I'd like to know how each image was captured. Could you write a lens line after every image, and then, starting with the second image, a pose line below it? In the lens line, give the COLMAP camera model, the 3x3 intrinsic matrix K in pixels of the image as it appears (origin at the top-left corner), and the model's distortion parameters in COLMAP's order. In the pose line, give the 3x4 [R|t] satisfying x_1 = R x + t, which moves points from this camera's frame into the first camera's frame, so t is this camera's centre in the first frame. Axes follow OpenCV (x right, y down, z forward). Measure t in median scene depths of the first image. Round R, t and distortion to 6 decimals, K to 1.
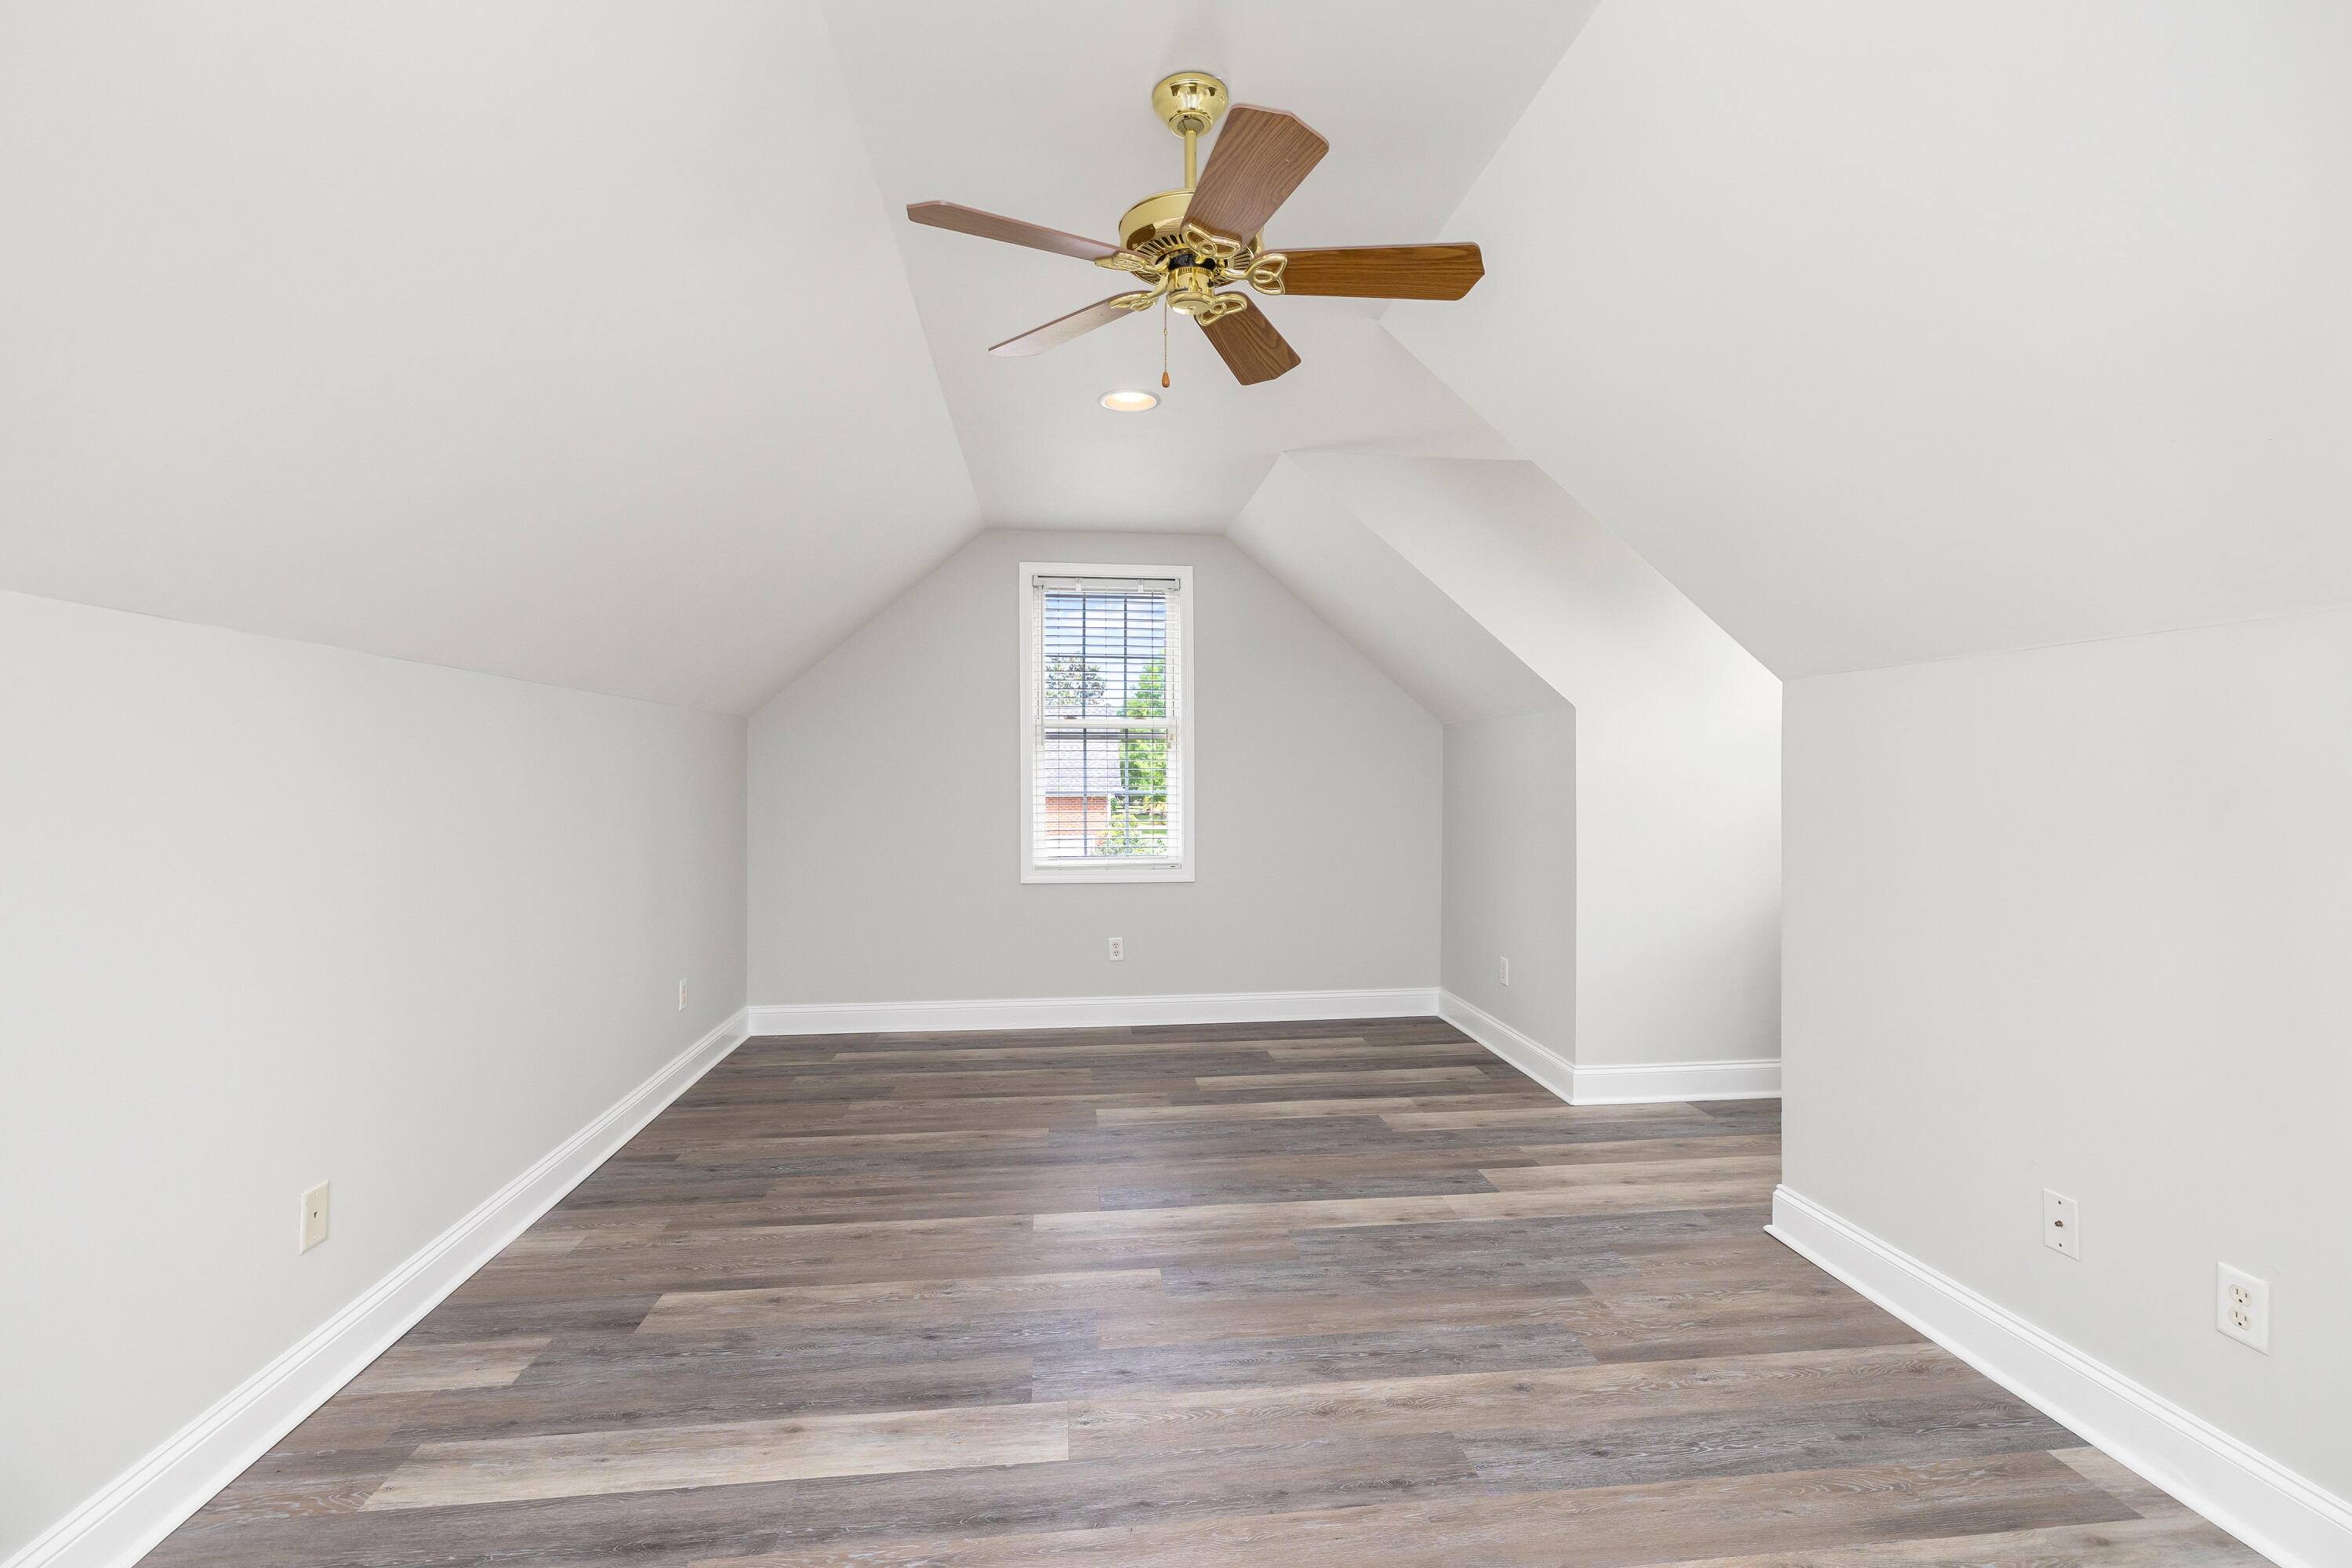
lens RADIAL K [[1041.3, 0, 1175.6], [0, 1041.3, 767.3], [0, 0, 1]] dist [0.000289, 0.001094]
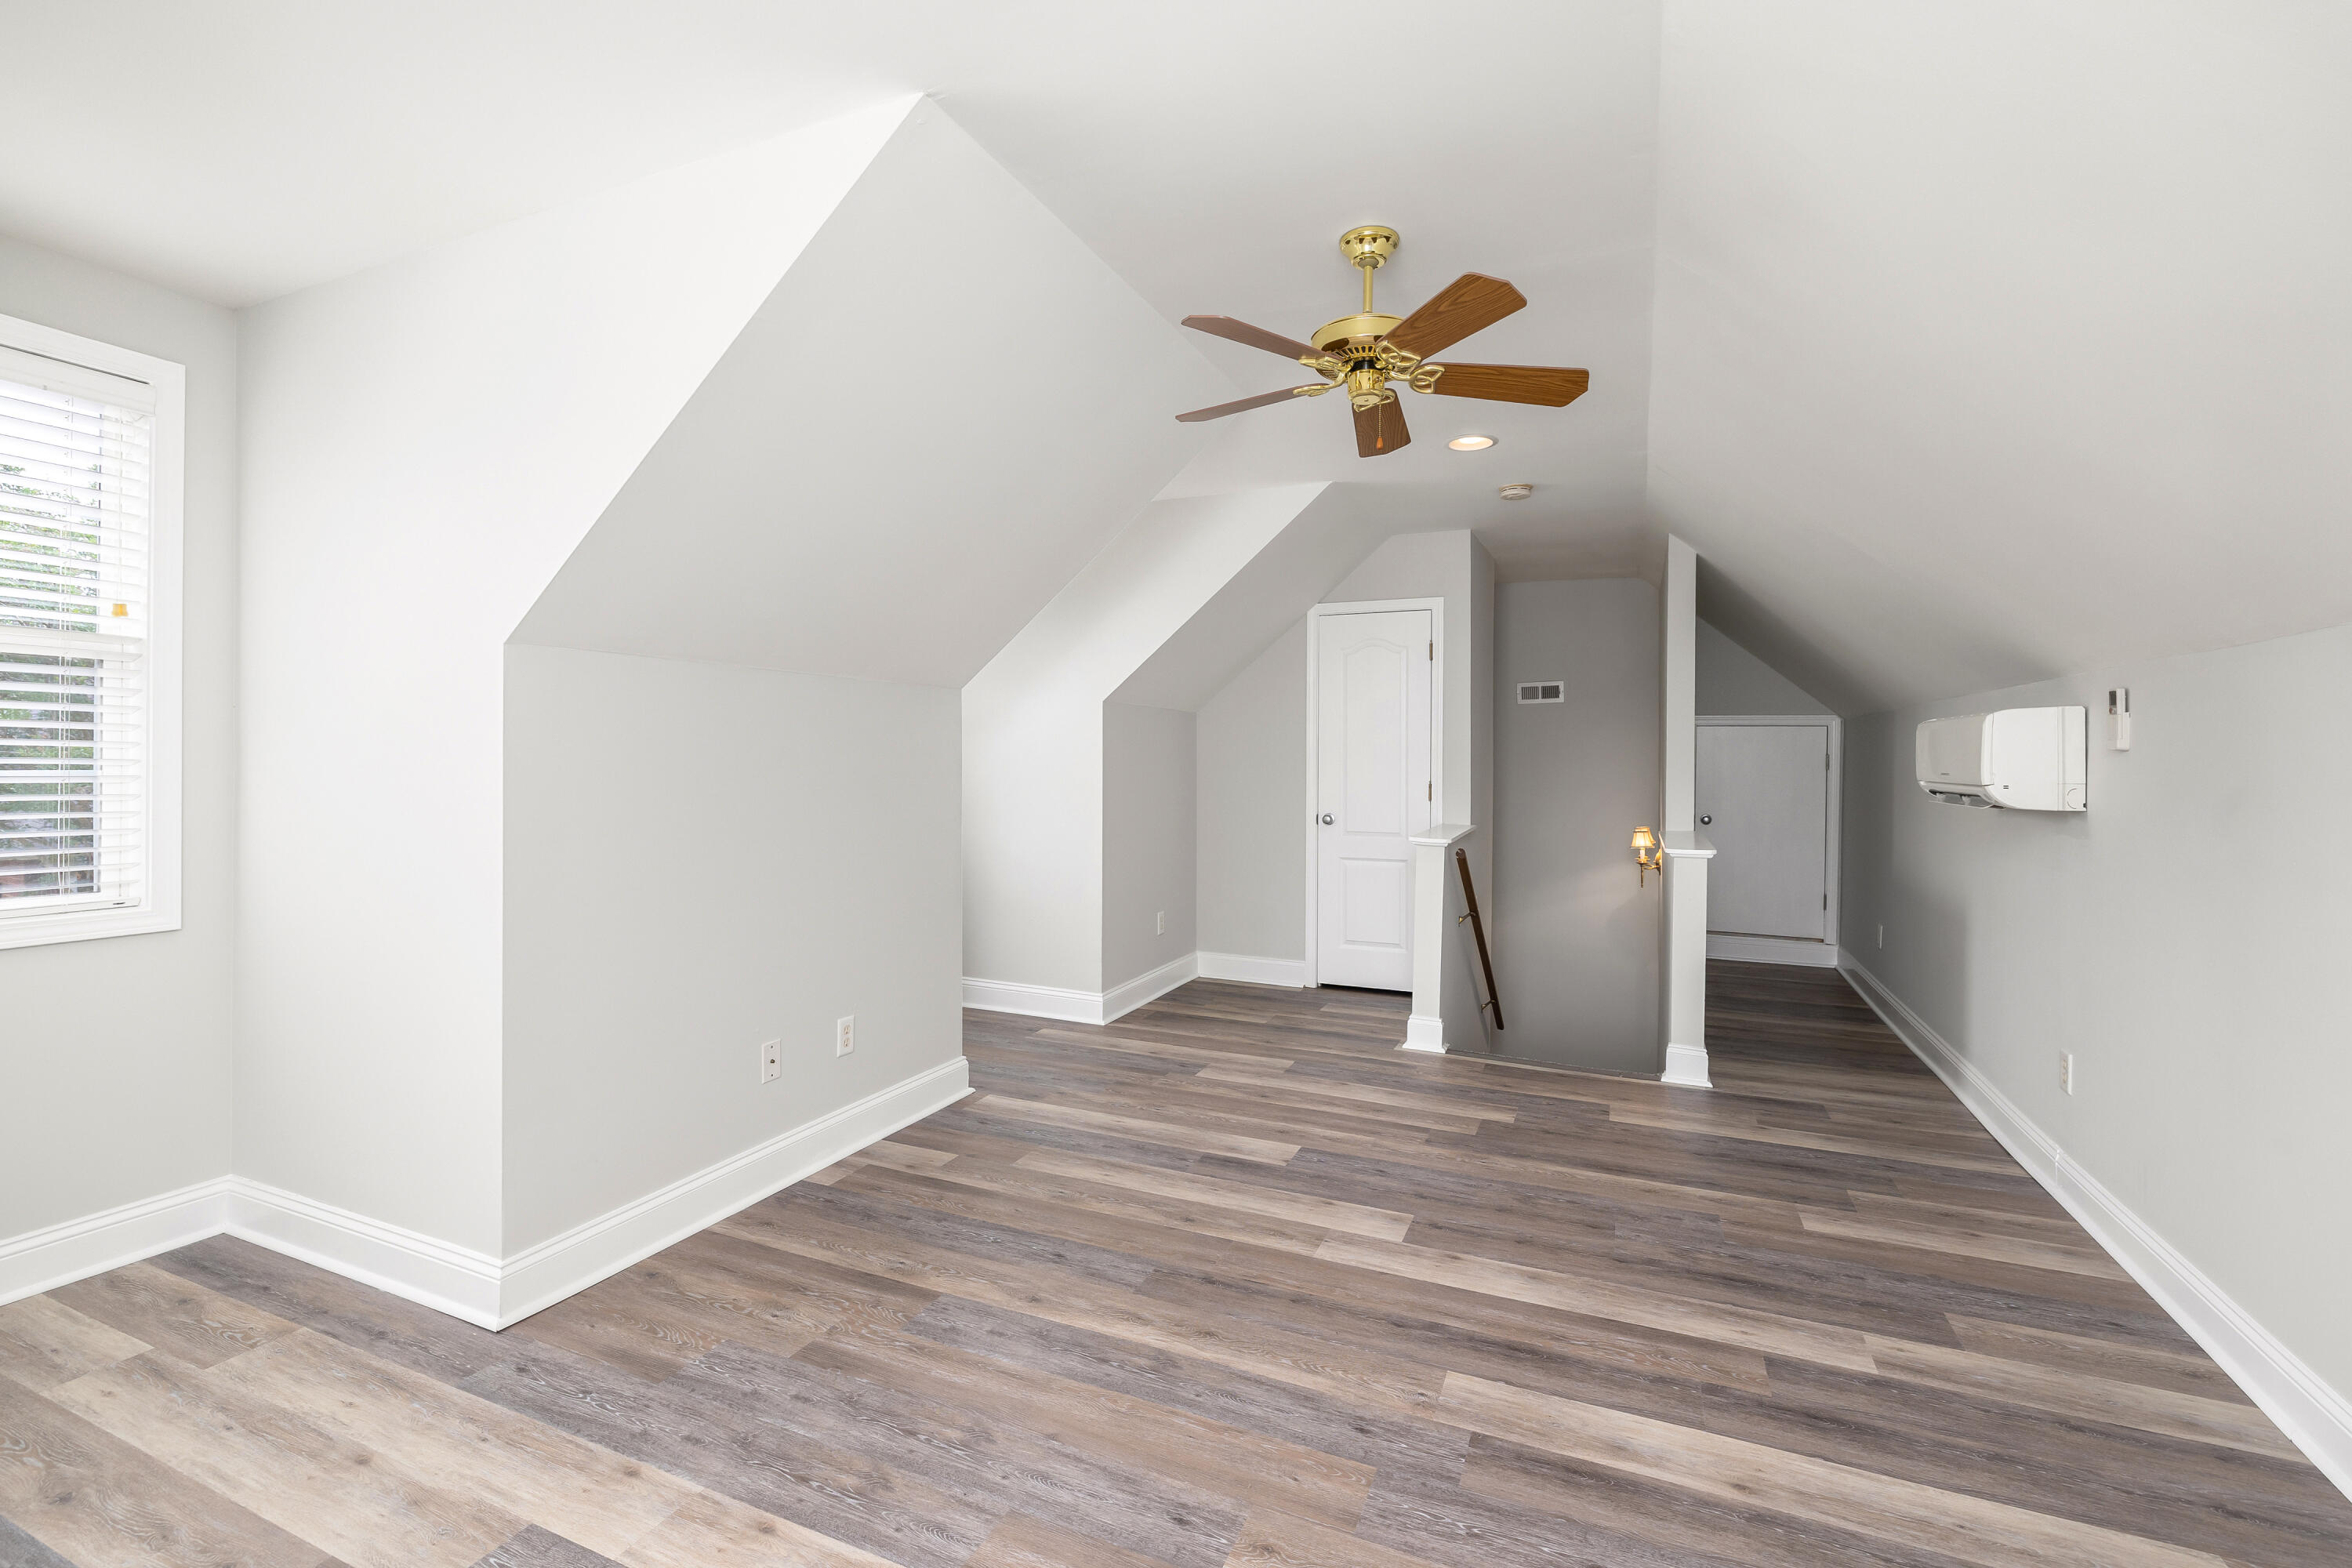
lens RADIAL K [[1041.3, 0, 1174.3], [0, 1041.3, 774.8], [0, 0, 1]] dist [0.000289, 0.001094]
pose [[-0.865793, -0.014961, 0.500178, -0.360010], [-0.010329, 0.999874, 0.012029, 0.008928], [-0.500295, 0.005248, -0.865839, 1.905705]]
